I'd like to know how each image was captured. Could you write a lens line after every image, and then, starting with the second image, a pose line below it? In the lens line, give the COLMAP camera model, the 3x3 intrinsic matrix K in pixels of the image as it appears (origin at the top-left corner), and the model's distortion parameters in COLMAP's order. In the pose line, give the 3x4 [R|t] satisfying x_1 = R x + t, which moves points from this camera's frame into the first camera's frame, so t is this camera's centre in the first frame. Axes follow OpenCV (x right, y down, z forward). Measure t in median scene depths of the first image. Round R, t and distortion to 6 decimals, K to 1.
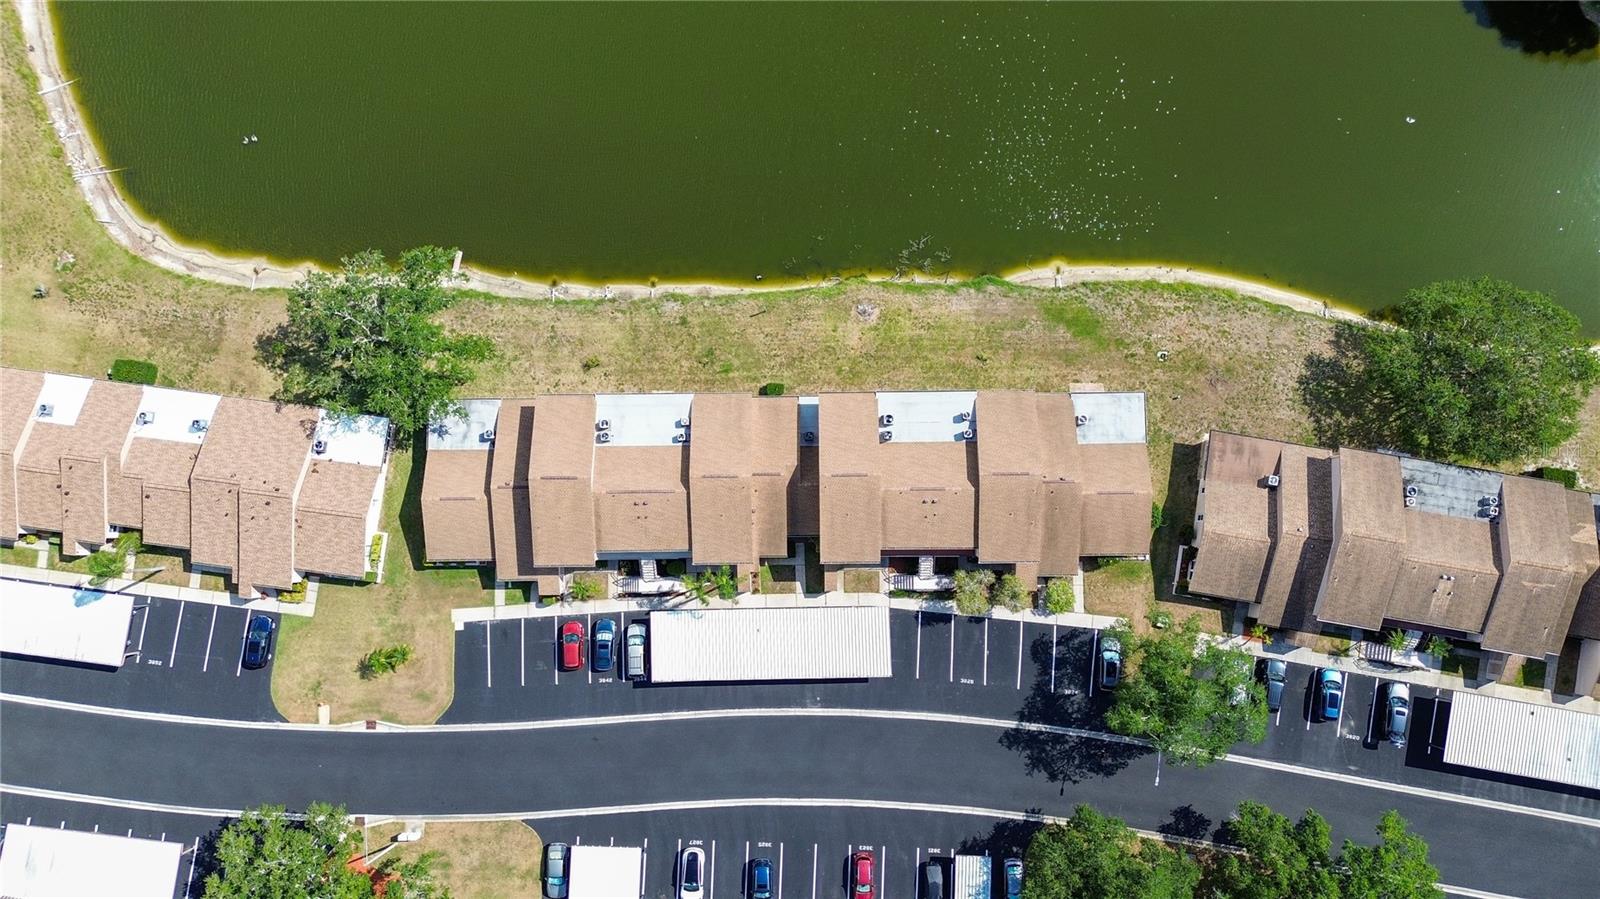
lens RADIAL K [[1121.0, 0, 803.8], [0, 1121.0, 459.4], [0, 0, 1]] dist [0.067441, -0.070119]
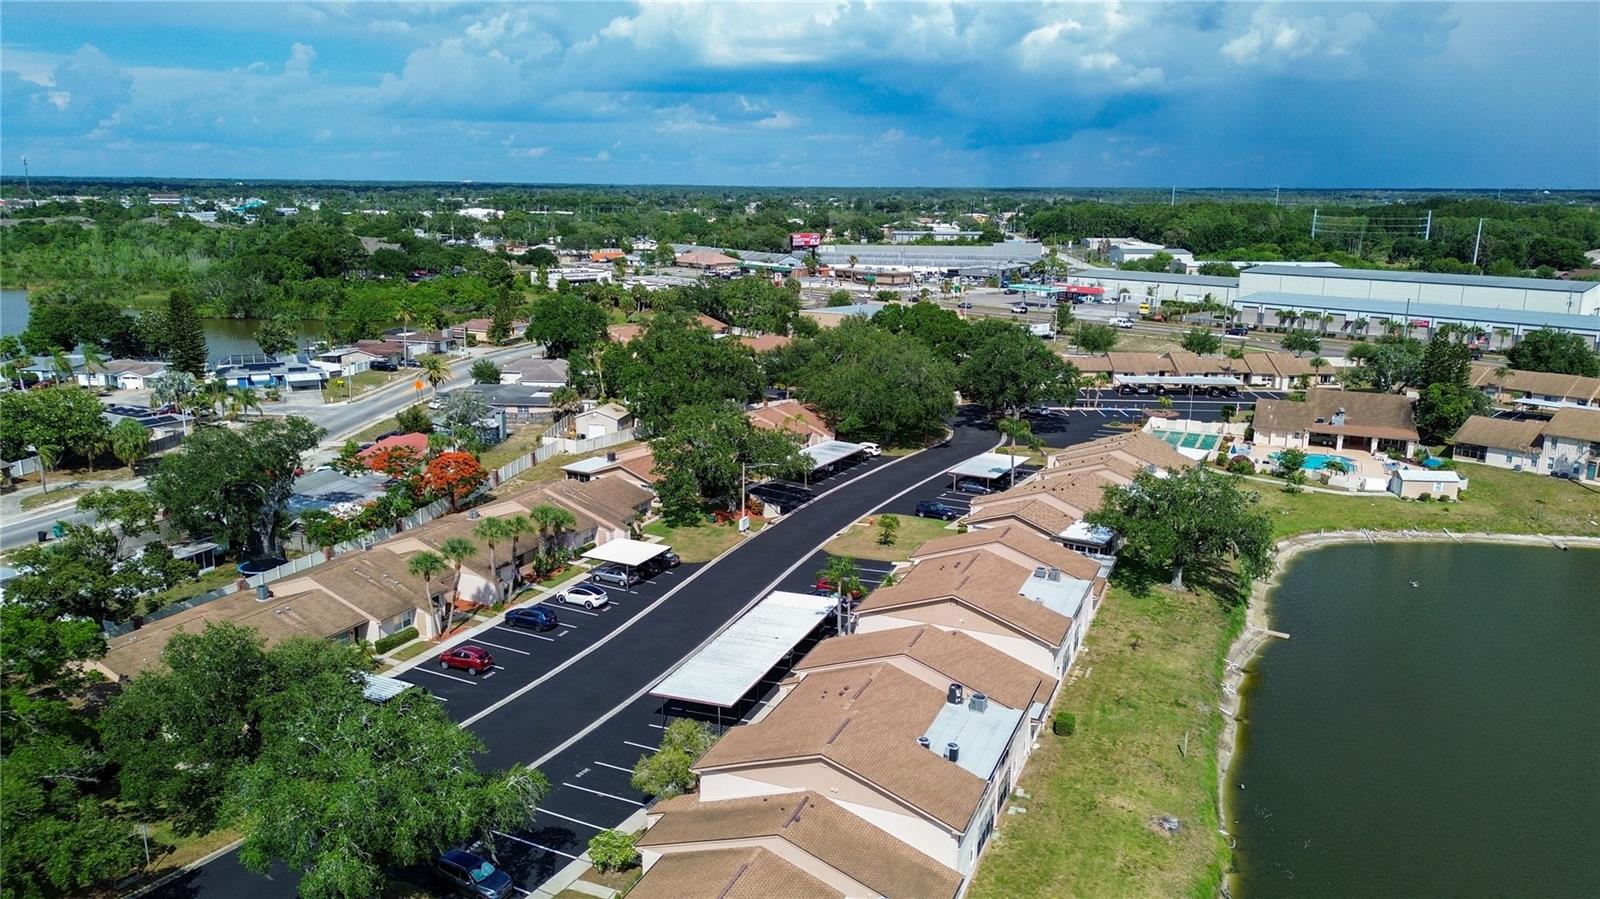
lens RADIAL K [[1121.0, 0, 797.5], [0, 1121.0, 463.0], [0, 0, 1]] dist [0.067441, -0.070119]
pose [[-0.401870, 0.225828, -0.887413, 0.663781], [-0.912651, -0.019803, 0.408260, -0.202851], [0.074623, 0.973966, 0.214060, 0.673124]]
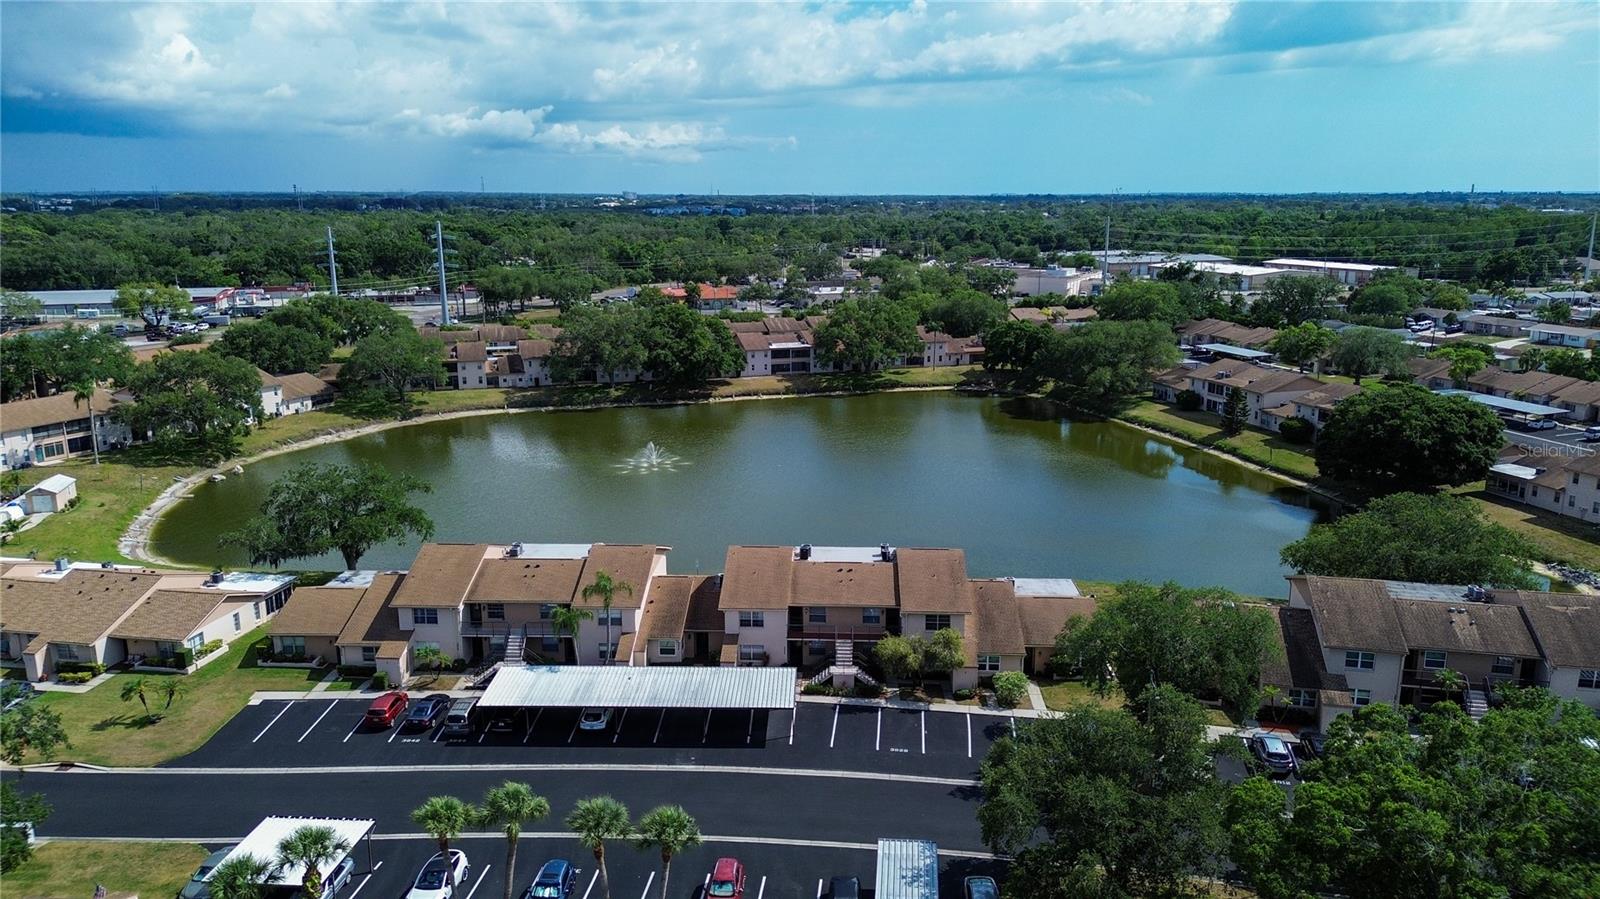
lens RADIAL K [[1121.0, 0, 800.9], [0, 1121.0, 454.1], [0, 0, 1]] dist [0.067441, -0.070119]
pose [[0.998433, 0.021043, -0.051858, 0.114717], [-0.055823, 0.308413, -0.949613, 0.830778], [-0.003989, 0.951020, 0.309105, 0.589664]]
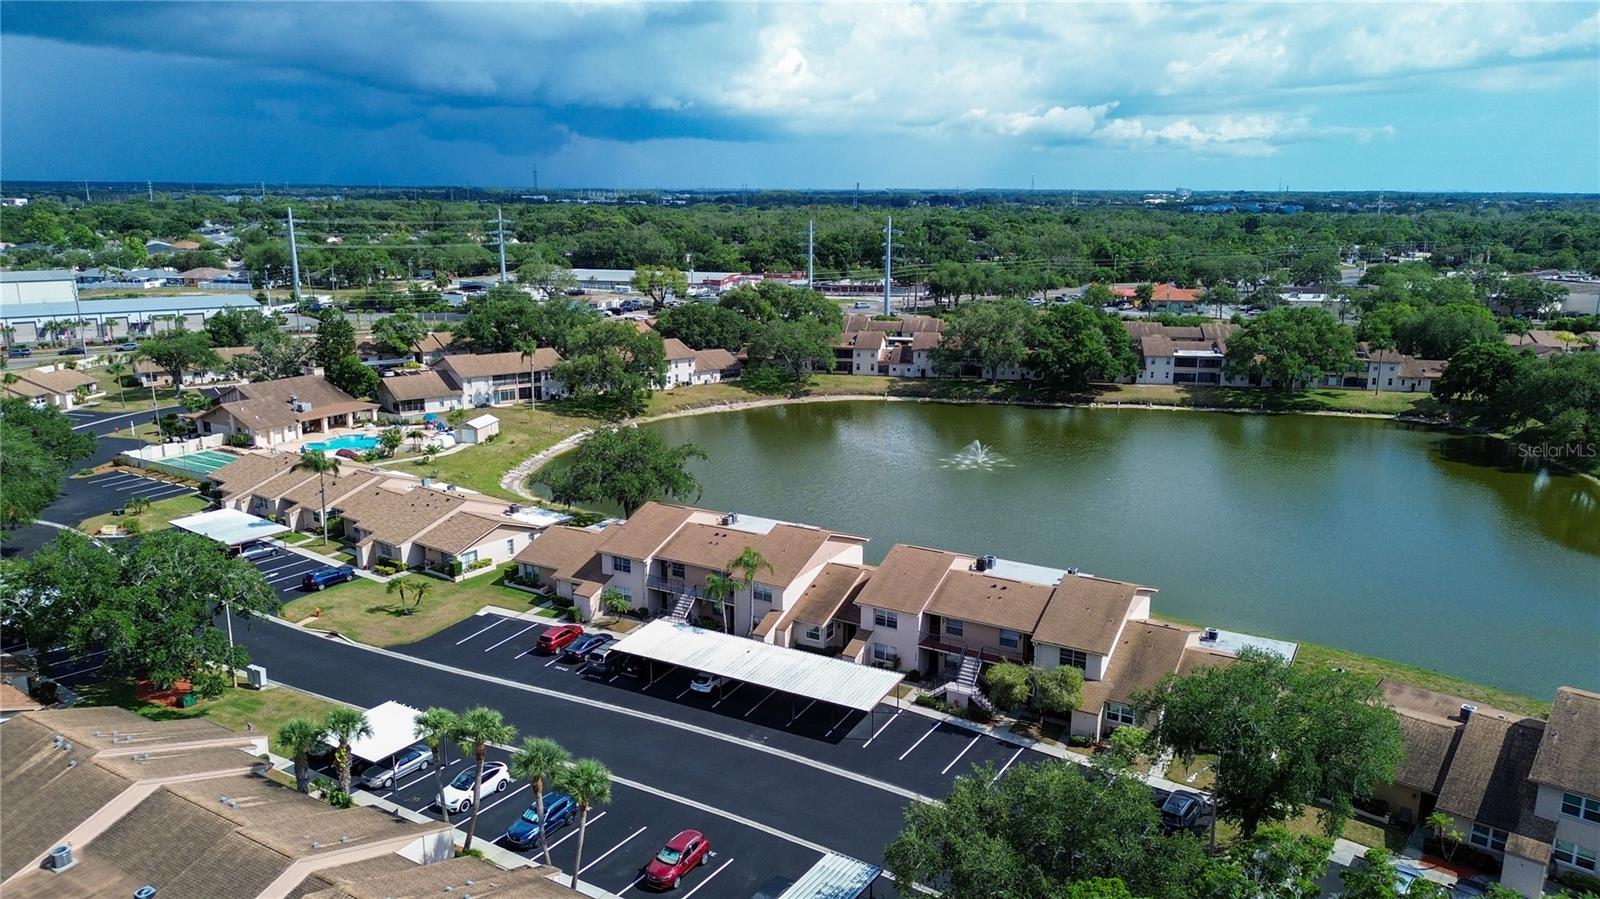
lens RADIAL K [[1121.0, 0, 801.6], [0, 1121.0, 461.2], [0, 0, 1]] dist [0.067441, -0.070119]
pose [[0.866193, 0.132688, -0.481771, 0.363035], [-0.498934, 0.283326, -0.819018, 0.750936], [0.027824, 0.949800, 0.311618, 0.596533]]
